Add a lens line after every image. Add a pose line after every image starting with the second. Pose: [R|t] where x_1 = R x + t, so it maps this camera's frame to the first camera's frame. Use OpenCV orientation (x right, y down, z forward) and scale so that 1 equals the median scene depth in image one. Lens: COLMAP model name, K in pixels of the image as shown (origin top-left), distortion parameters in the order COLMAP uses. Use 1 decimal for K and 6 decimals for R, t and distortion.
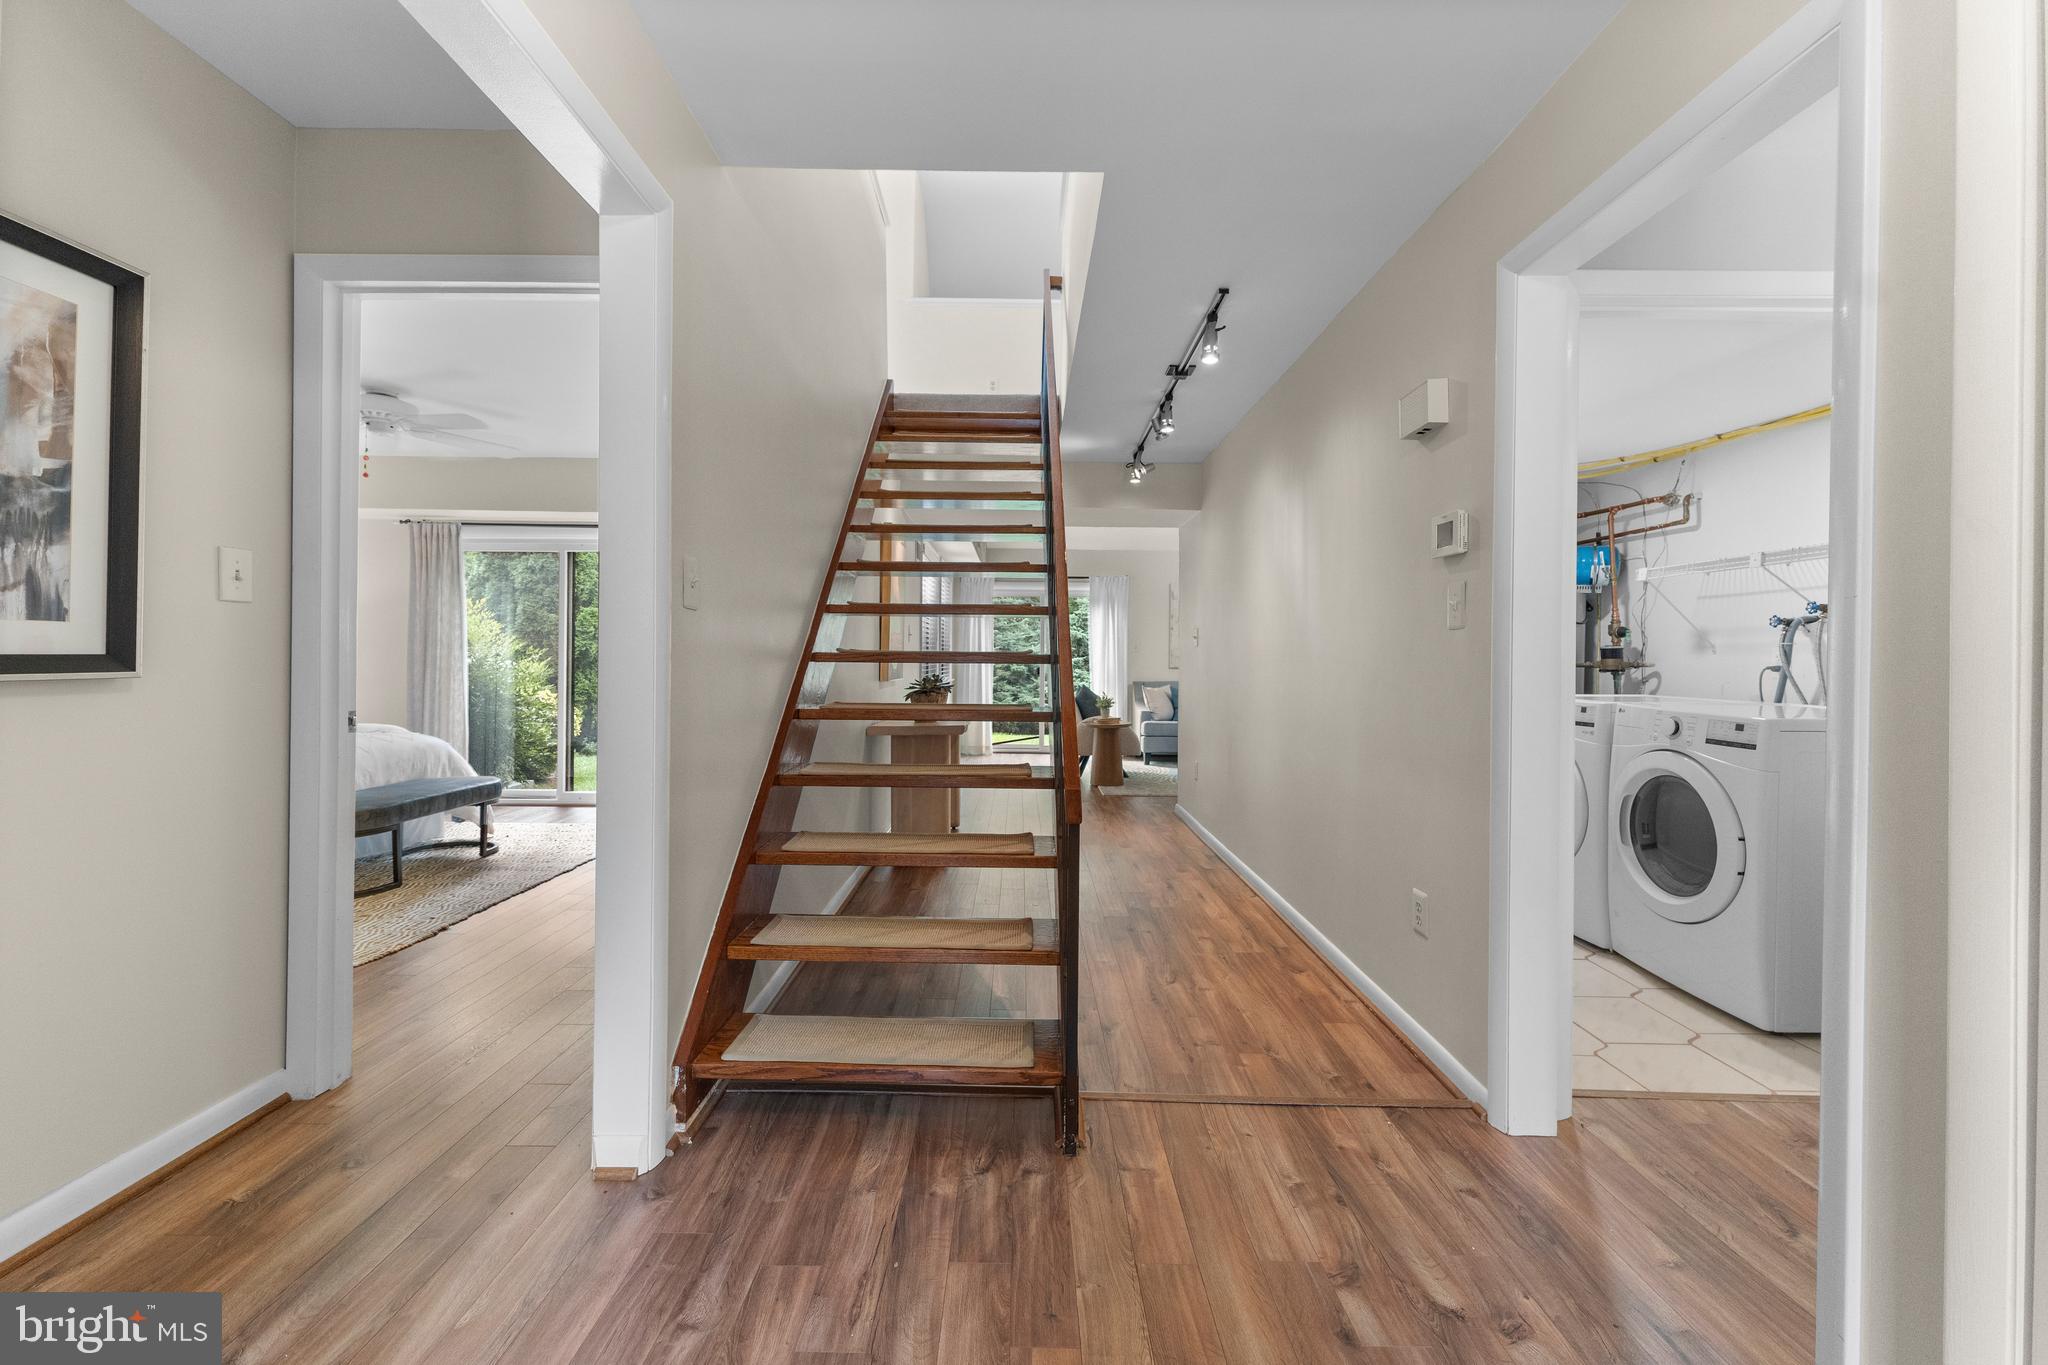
lens RADIAL K [[834.5, 0, 1025.3], [0, 834.5, 653.0], [0, 0, 1]] dist [-0.000693, -0.000165]
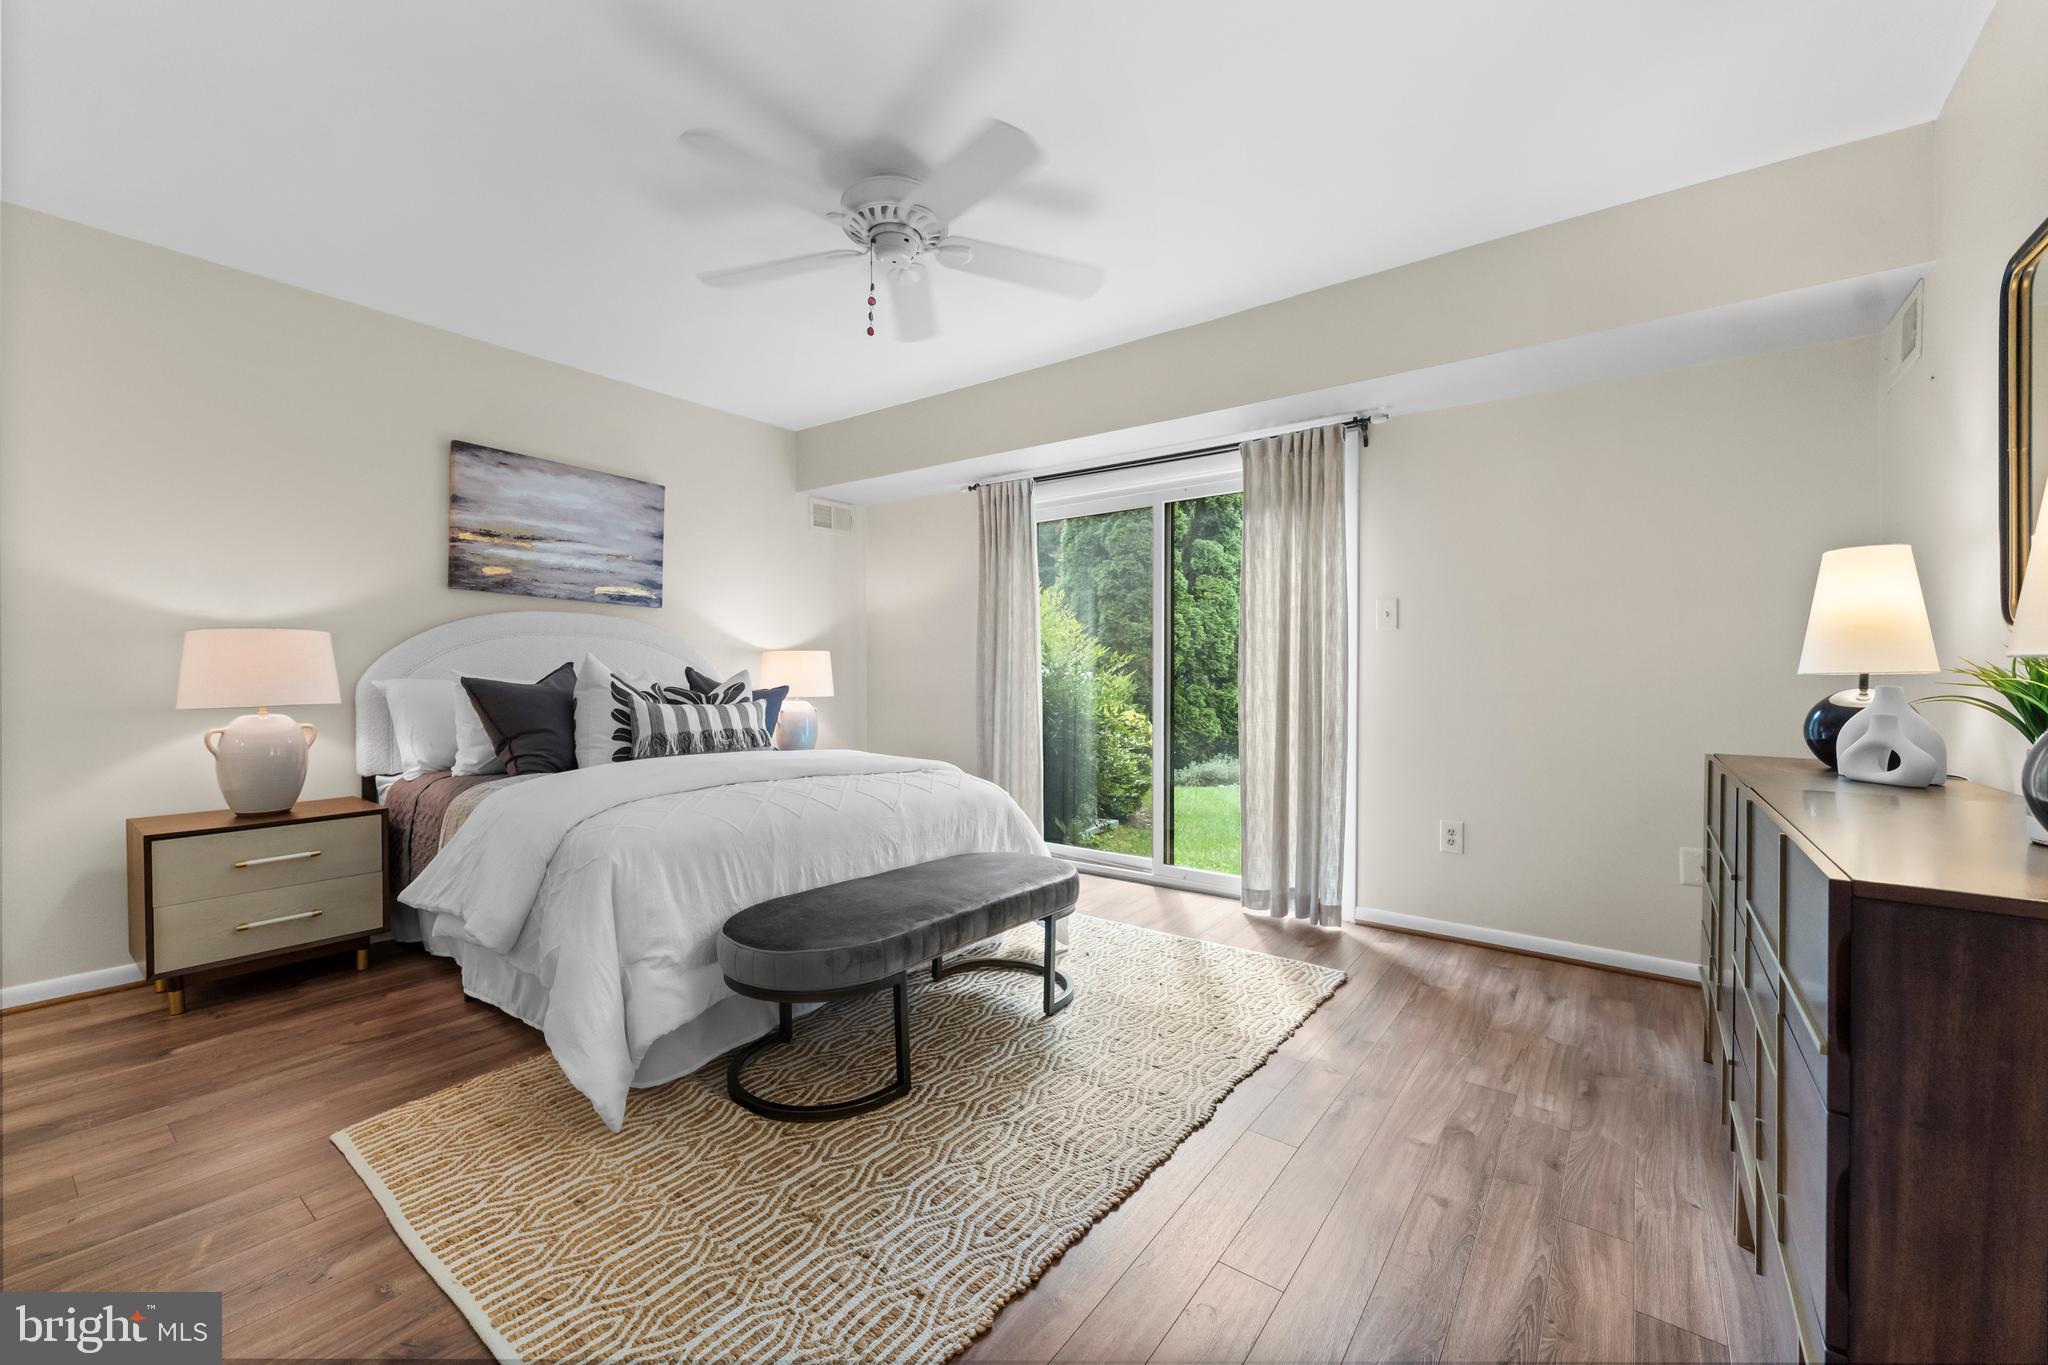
lens RADIAL K [[819.3, 0, 1017.8], [0, 819.3, 672.5], [0, 0, 1]] dist [0.000886, -0.000073]
pose [[0.798026, -0.003547, -0.602613, -0.320786], [0.002930, 0.999994, -0.002006, 0.017815], [0.602616, -0.000164, 0.798031, 0.525976]]
